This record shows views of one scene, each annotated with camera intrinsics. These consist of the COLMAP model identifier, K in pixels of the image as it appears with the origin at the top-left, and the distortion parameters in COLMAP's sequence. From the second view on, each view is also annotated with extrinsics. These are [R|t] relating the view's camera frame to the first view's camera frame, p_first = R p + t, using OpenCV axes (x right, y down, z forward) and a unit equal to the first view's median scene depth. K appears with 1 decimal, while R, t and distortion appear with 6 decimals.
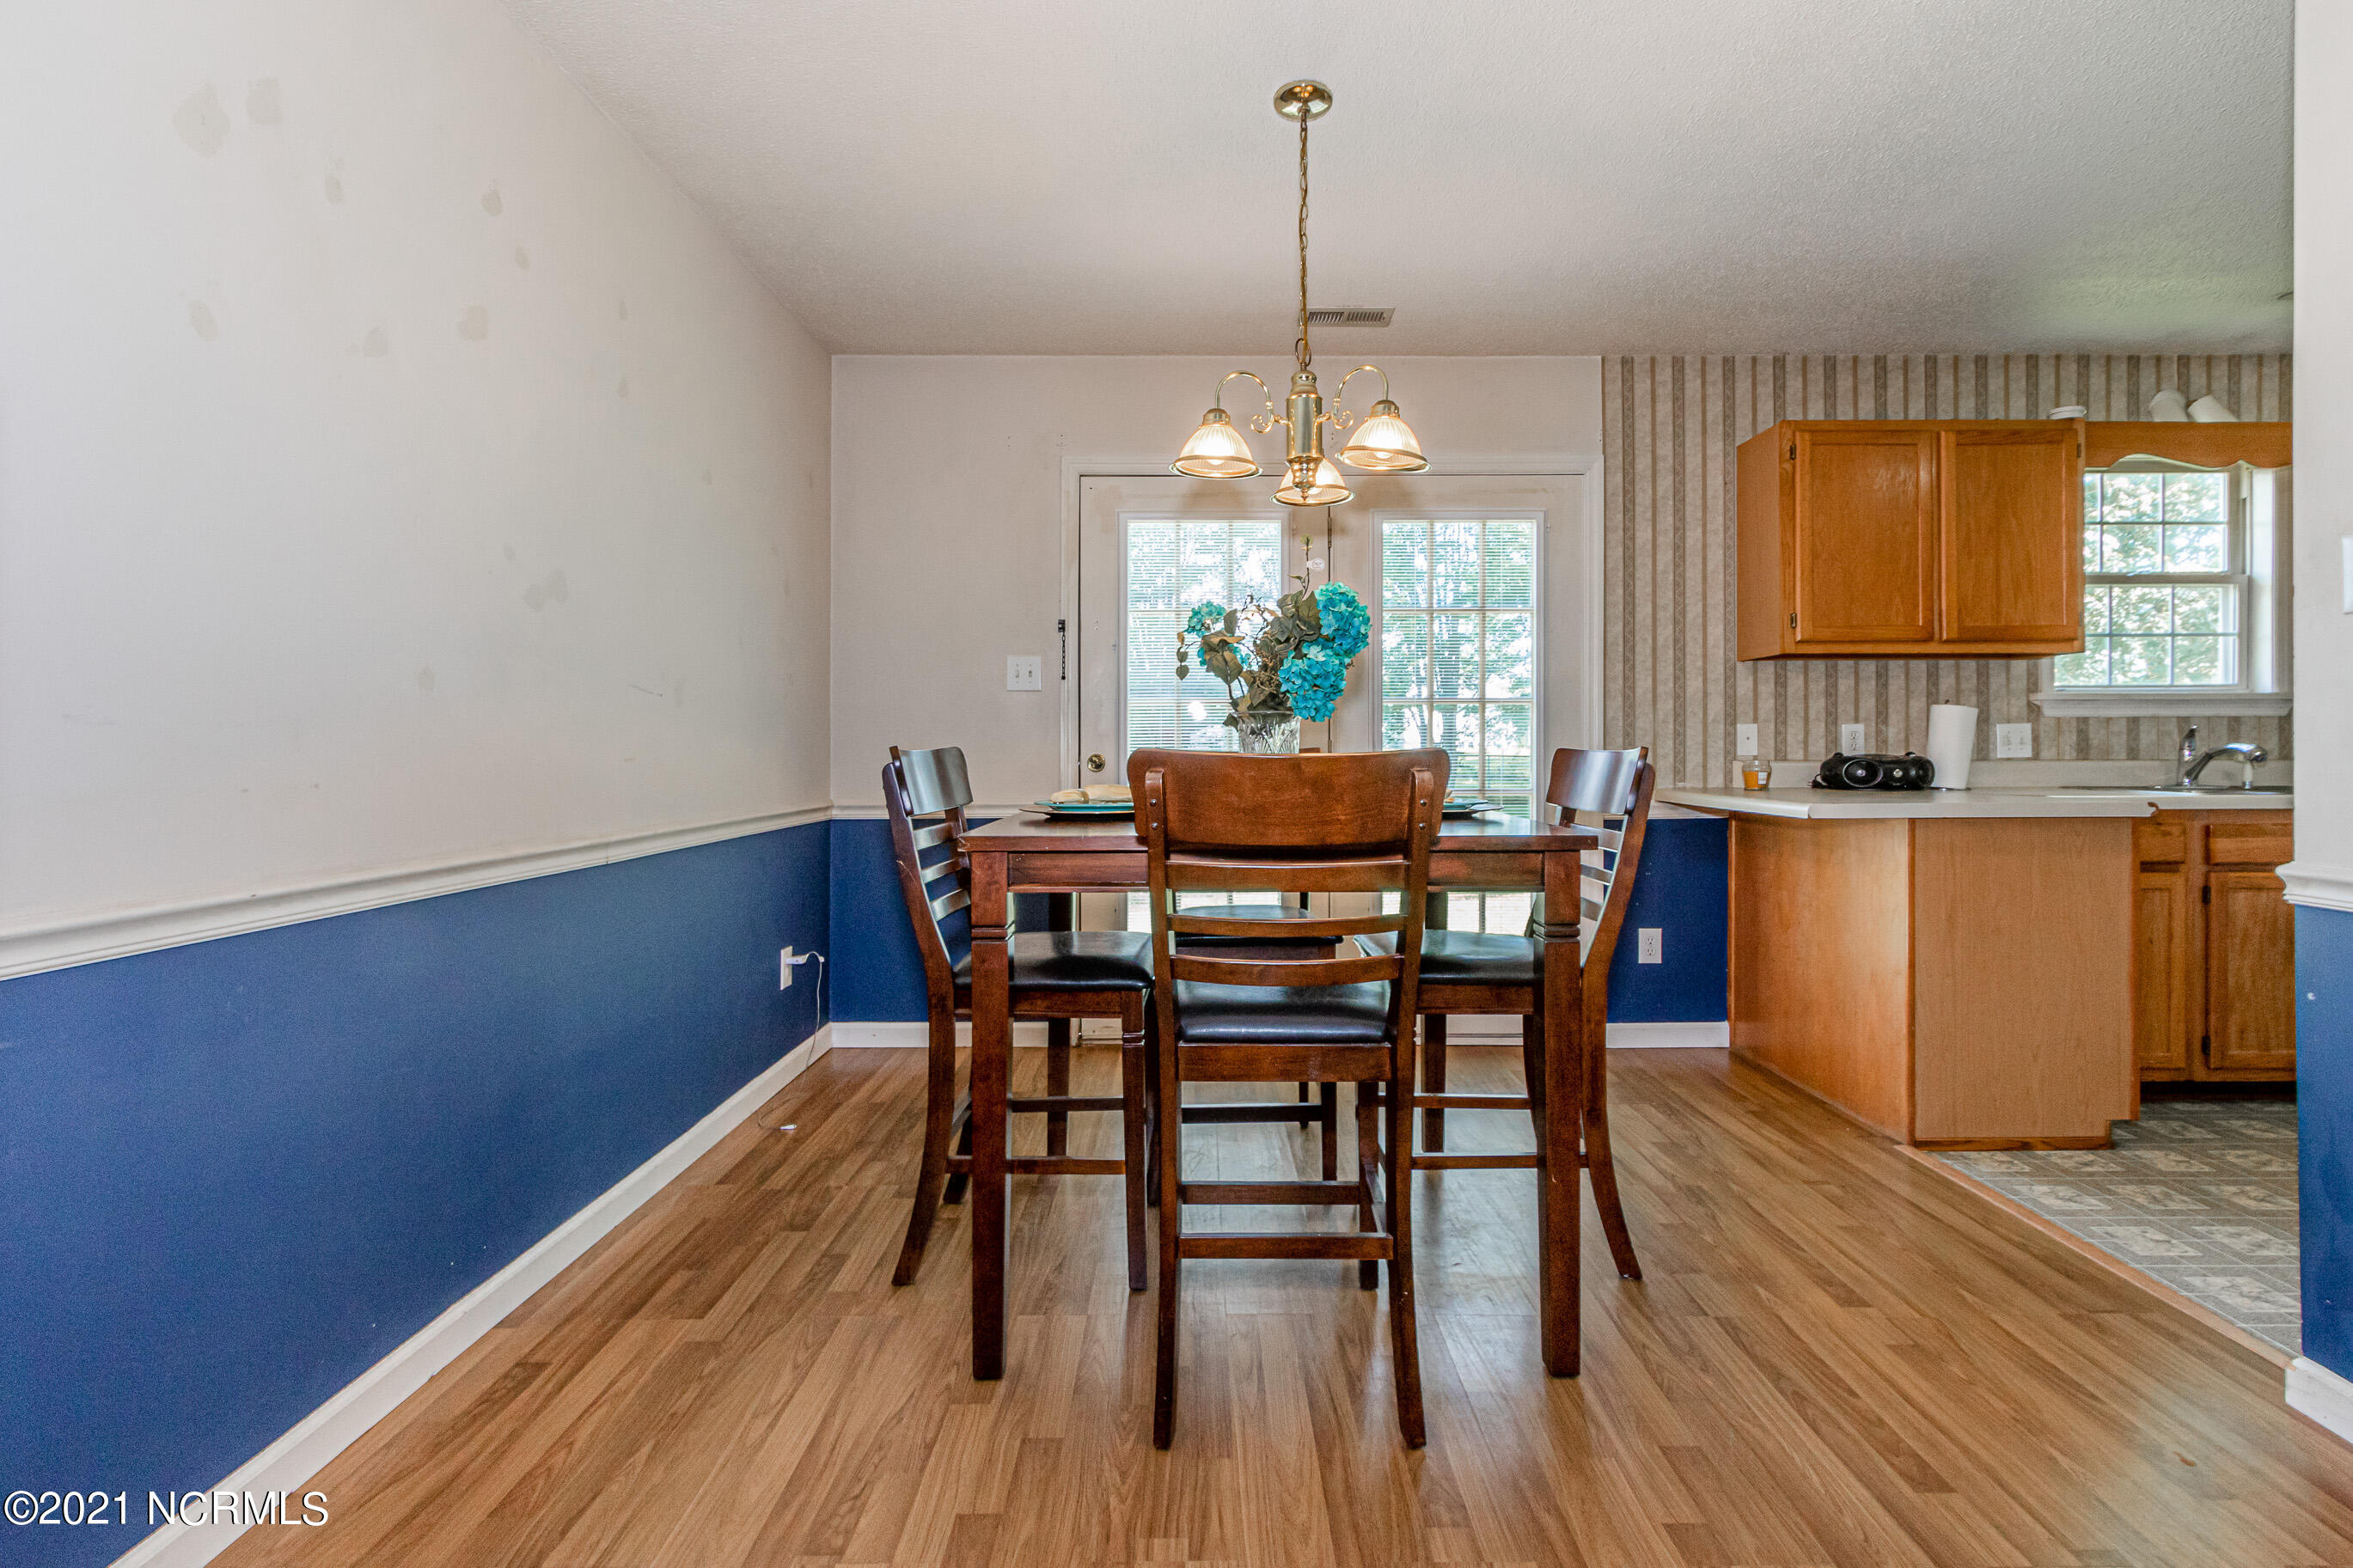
lens RADIAL K [[1081.4, 0, 1204.0], [0, 1081.4, 746.9], [0, 0, 1]] dist [0.002938, -0.000142]
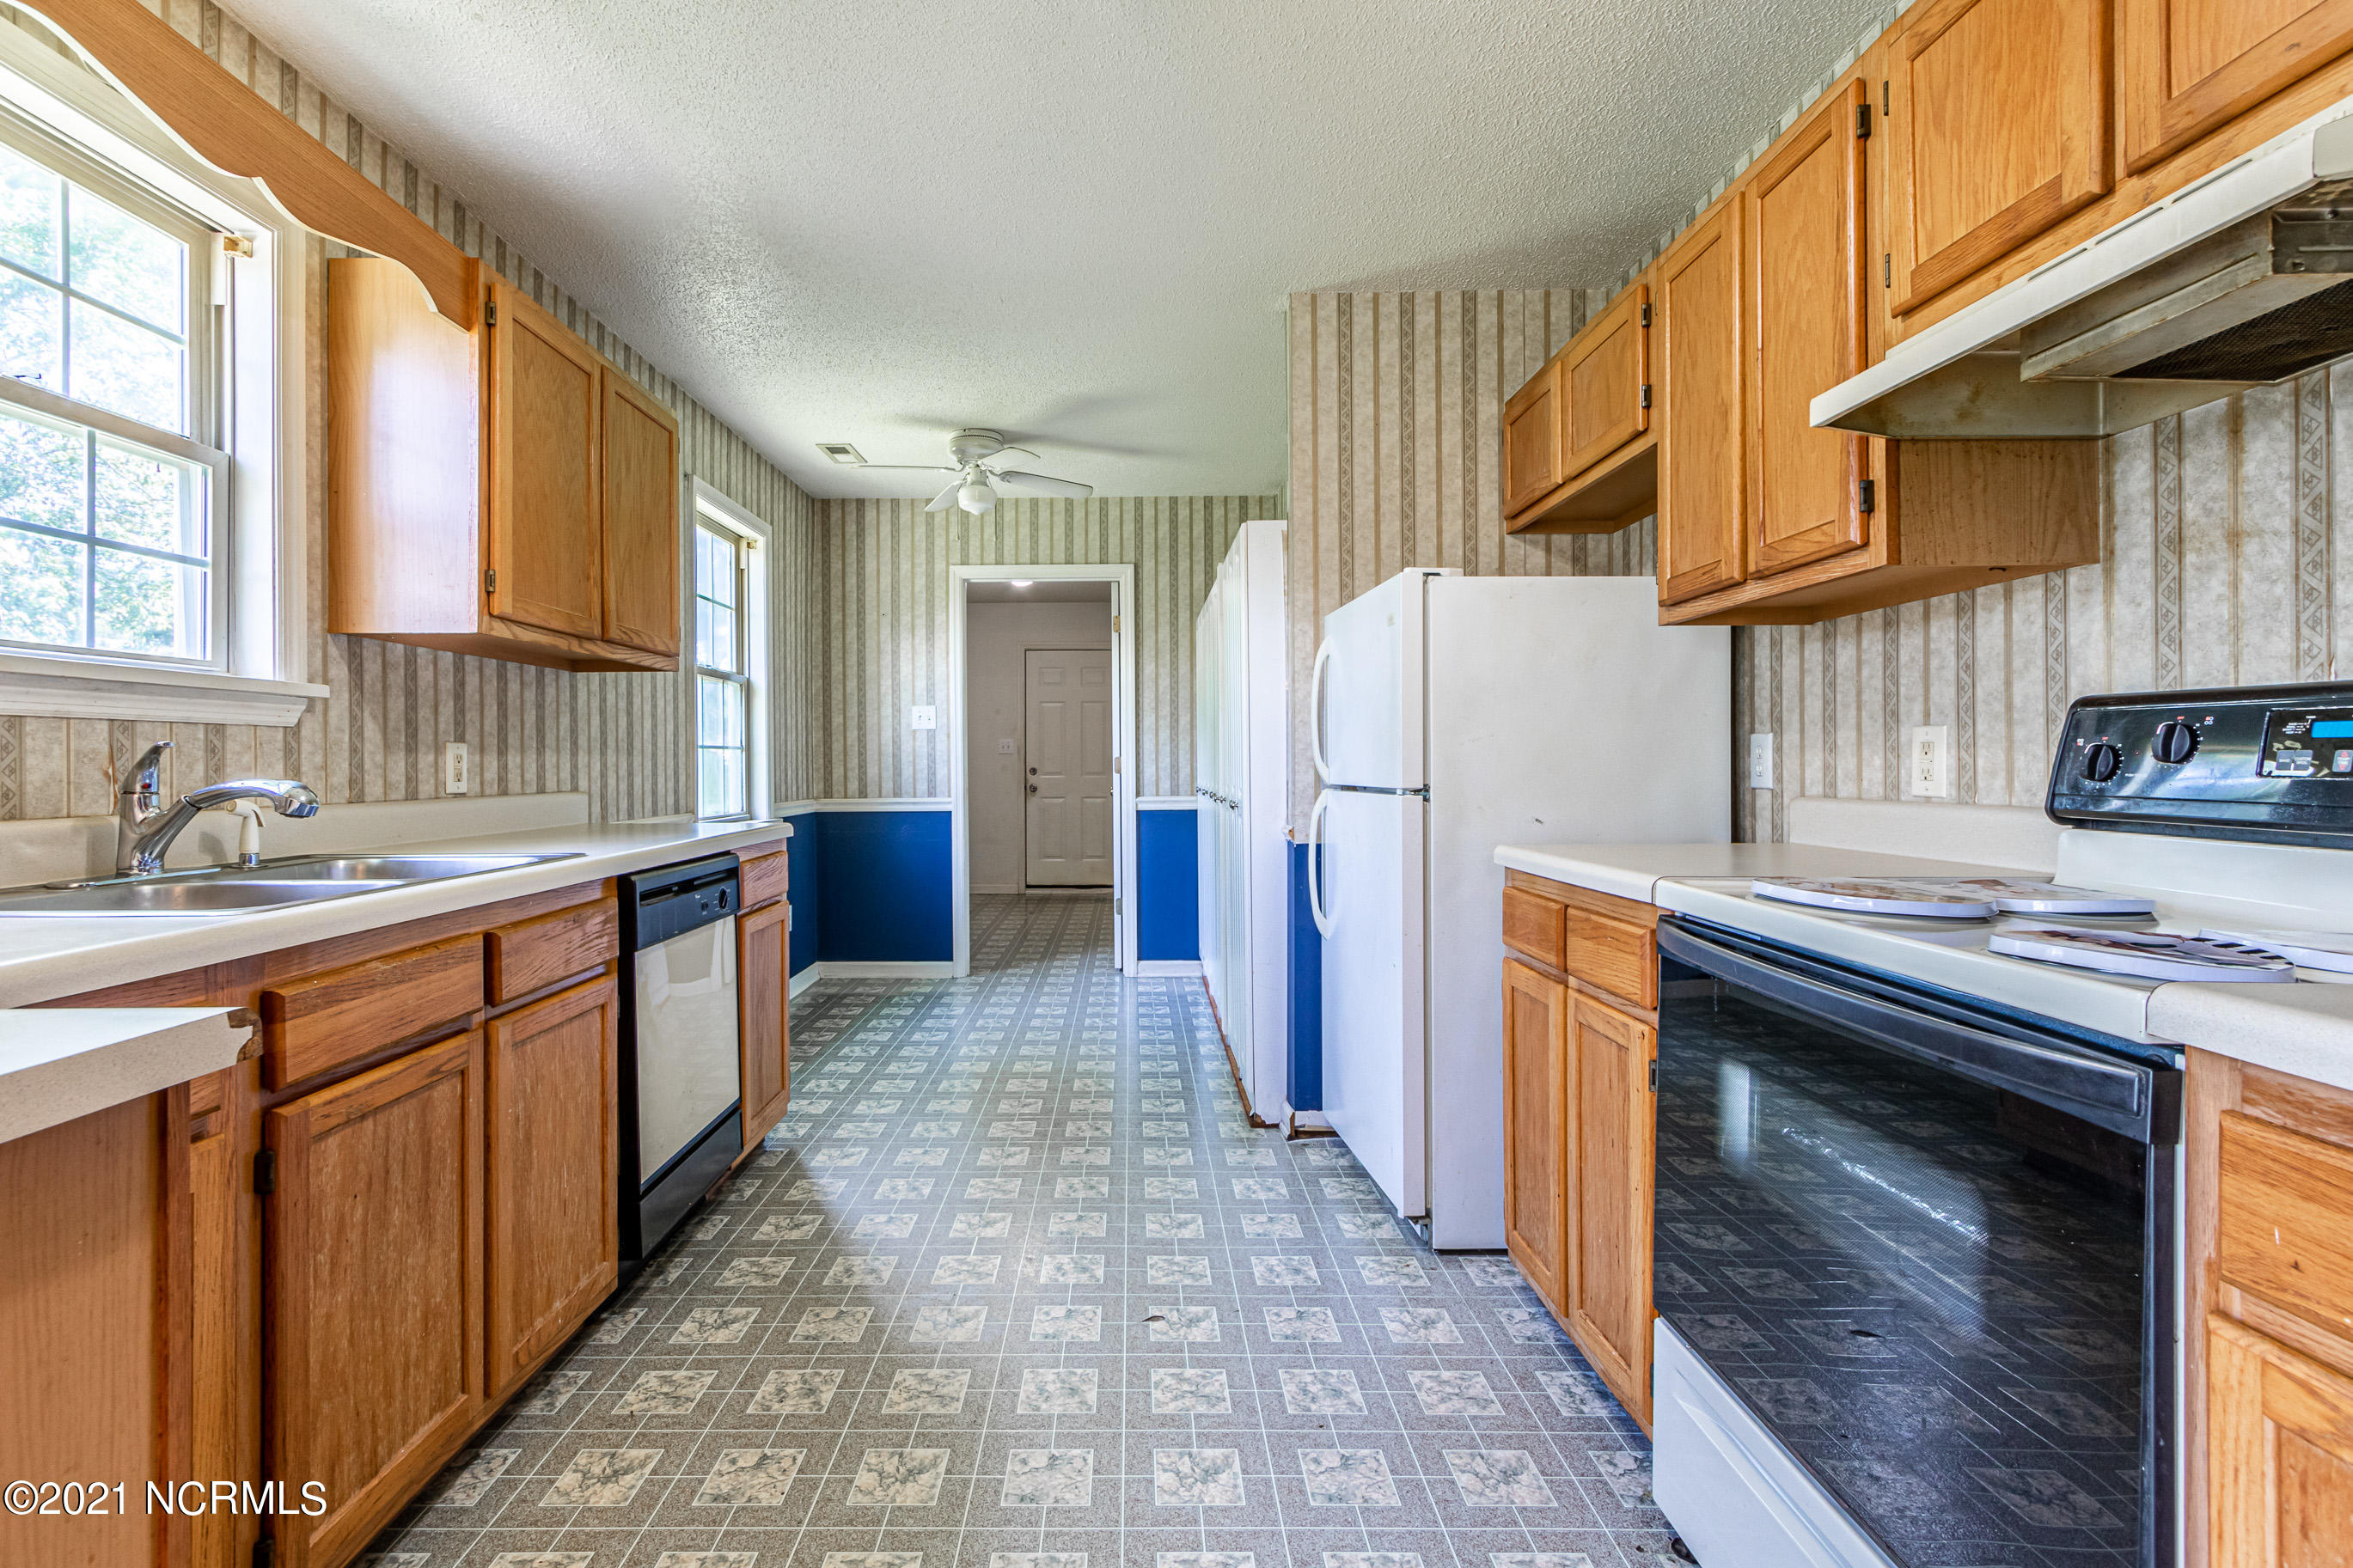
lens RADIAL K [[1090.9, 0, 1120.6], [0, 1090.9, 764.9], [0, 0, 1]] dist [0.003809, 0.000341]
pose [[0.008069, 0.000830, 0.999967, 0.490722], [0.006424, 0.999979, -0.000882, -0.006040], [-0.999947, 0.006431, 0.008063, 0.630782]]
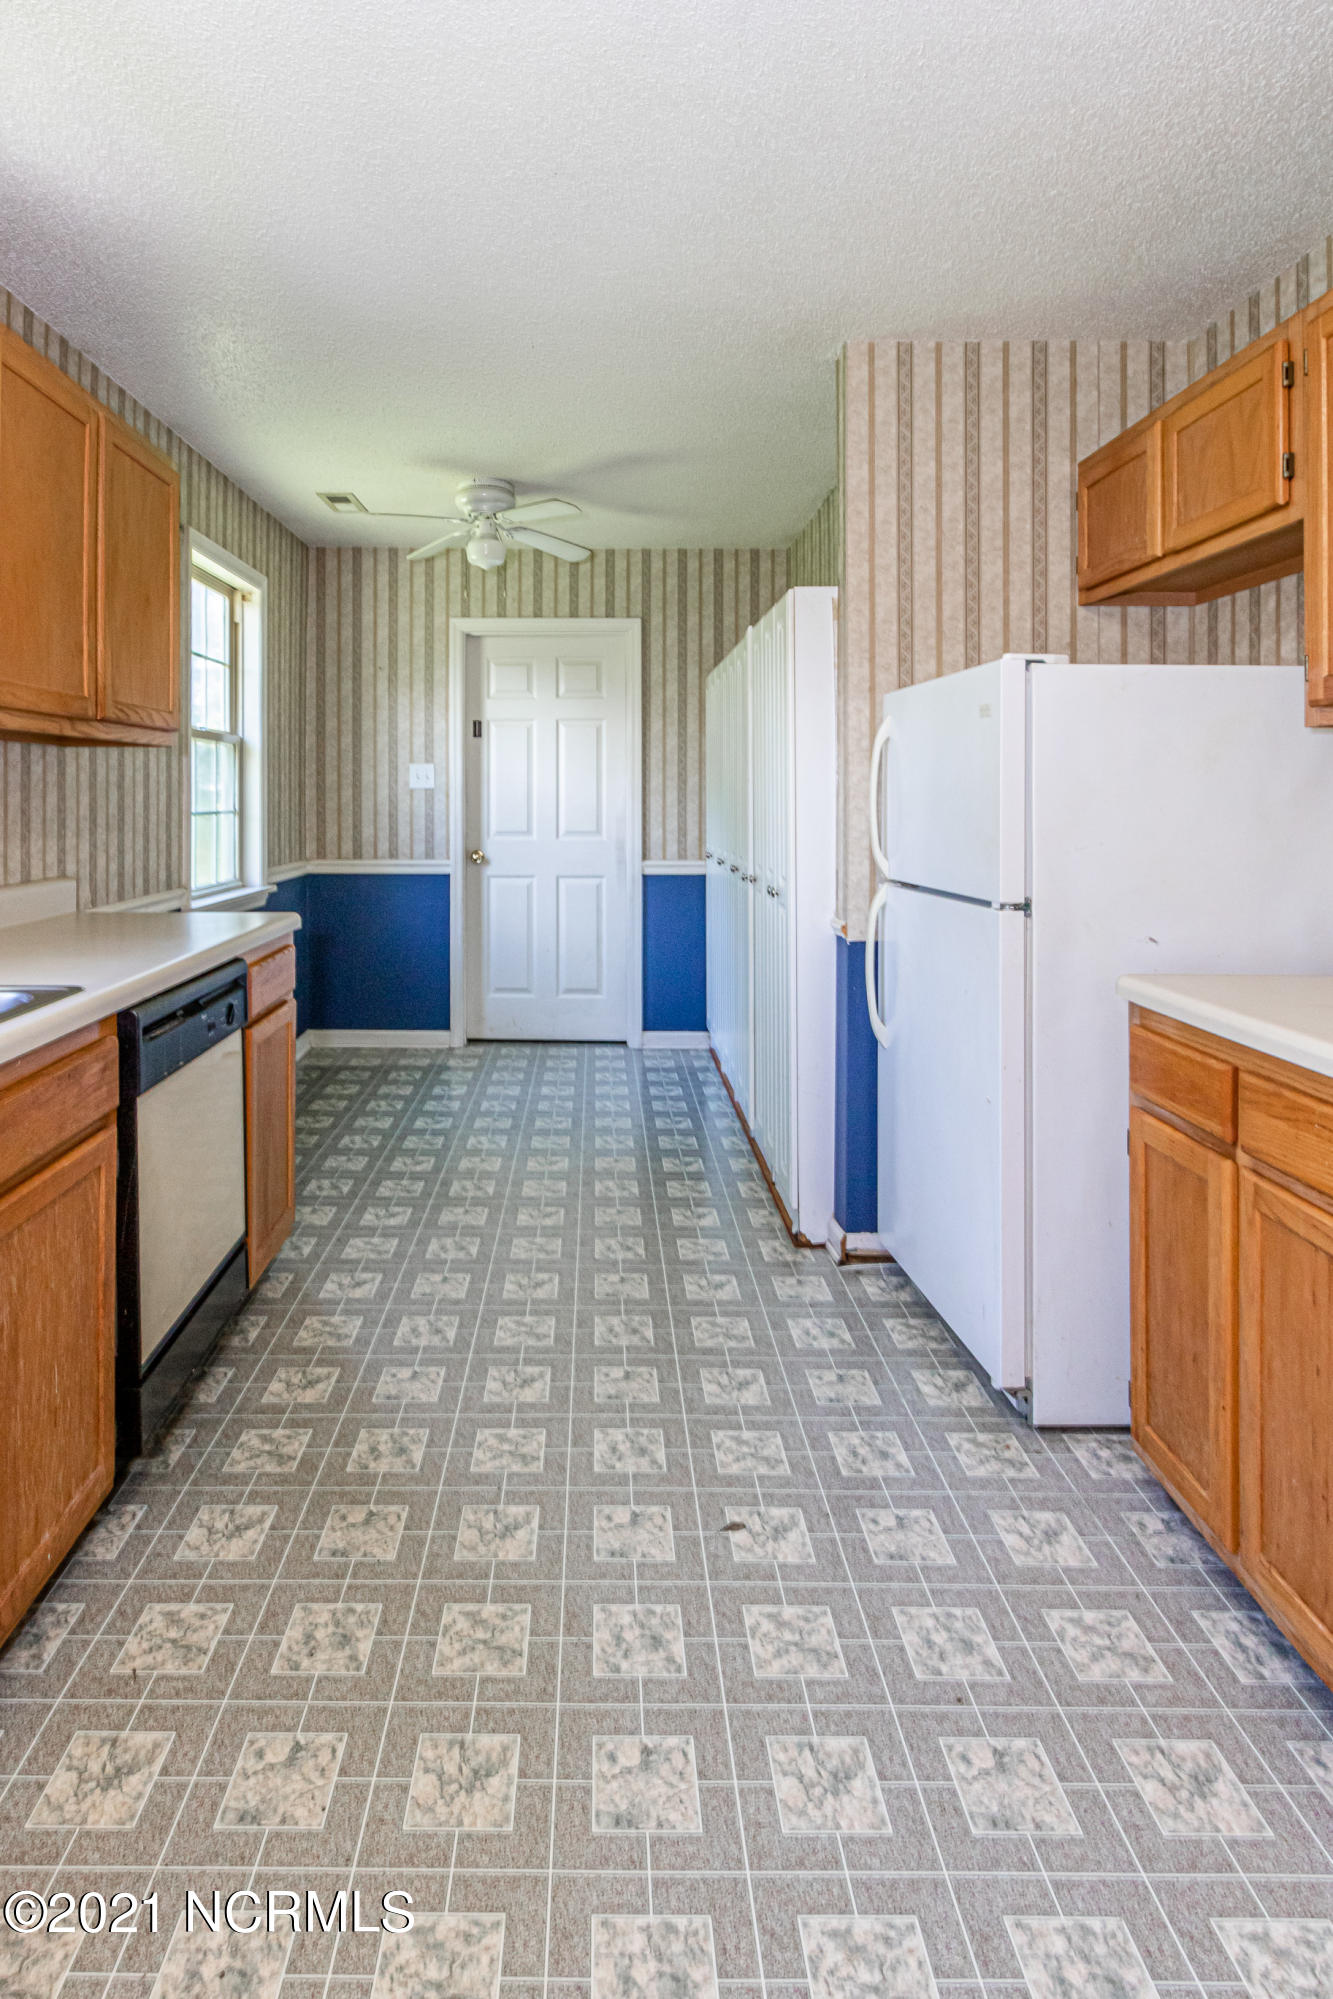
lens RADIAL K [[1068.3, 0, 592.6], [0, 1068.3, 796.0], [0, 0, 1]] dist [0.002448, -0.001930]
pose [[0.002326, 0.000485, 0.999997, 0.583249], [-0.003065, 0.999995, -0.000478, -0.050308], [-0.999993, -0.003064, 0.002327, 0.686983]]
